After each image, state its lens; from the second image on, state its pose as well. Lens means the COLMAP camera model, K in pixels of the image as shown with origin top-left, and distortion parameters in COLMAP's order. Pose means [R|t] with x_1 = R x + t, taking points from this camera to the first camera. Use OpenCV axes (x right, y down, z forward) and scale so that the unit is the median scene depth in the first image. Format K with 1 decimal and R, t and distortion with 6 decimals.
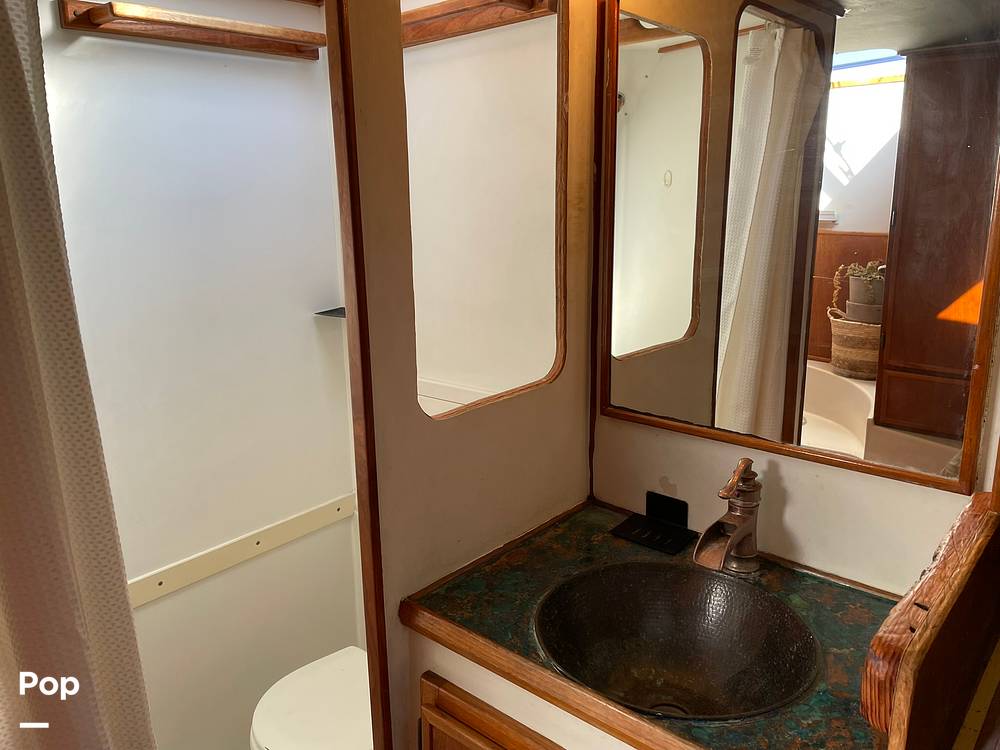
lens RADIAL K [[750.2, 0, 501.0], [0, 750.2, 373.8], [0, 0, 1]] dist [0.009341, 0.001608]
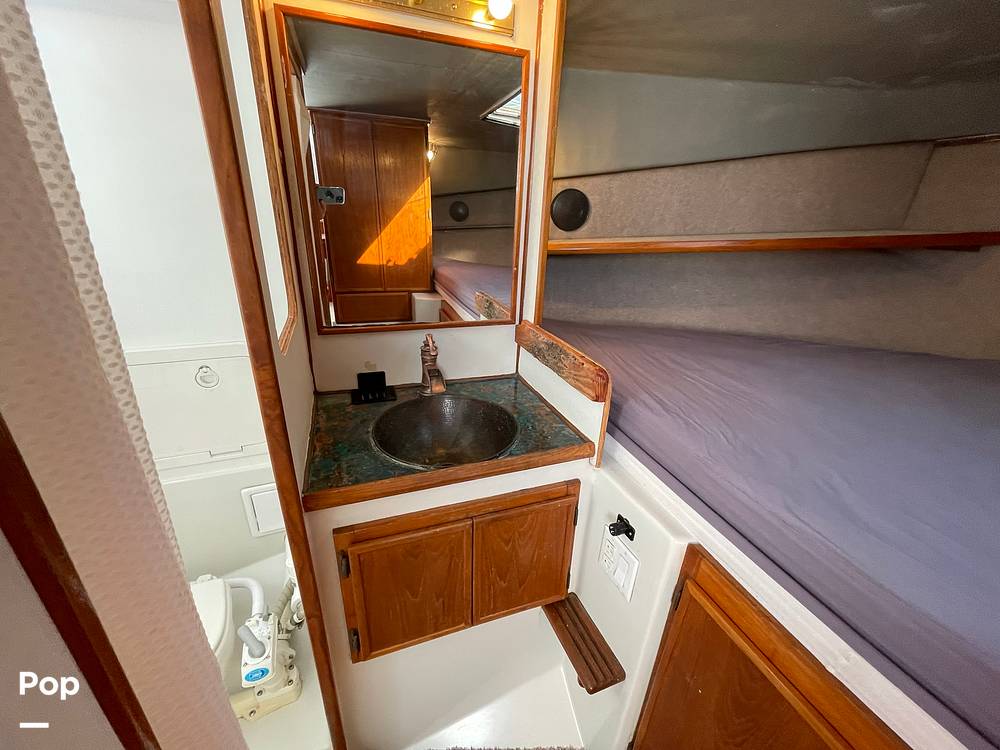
lens RADIAL K [[408.0, 0, 501.4], [0, 408.0, 378.9], [0, 0, 1]] dist [-0.003898, 0.000541]
pose [[0.468422, -0.311189, 0.826887, -0.406459], [0.159904, 0.950321, 0.267059, -0.022188], [-0.868914, 0.007126, 0.494911, 0.285511]]
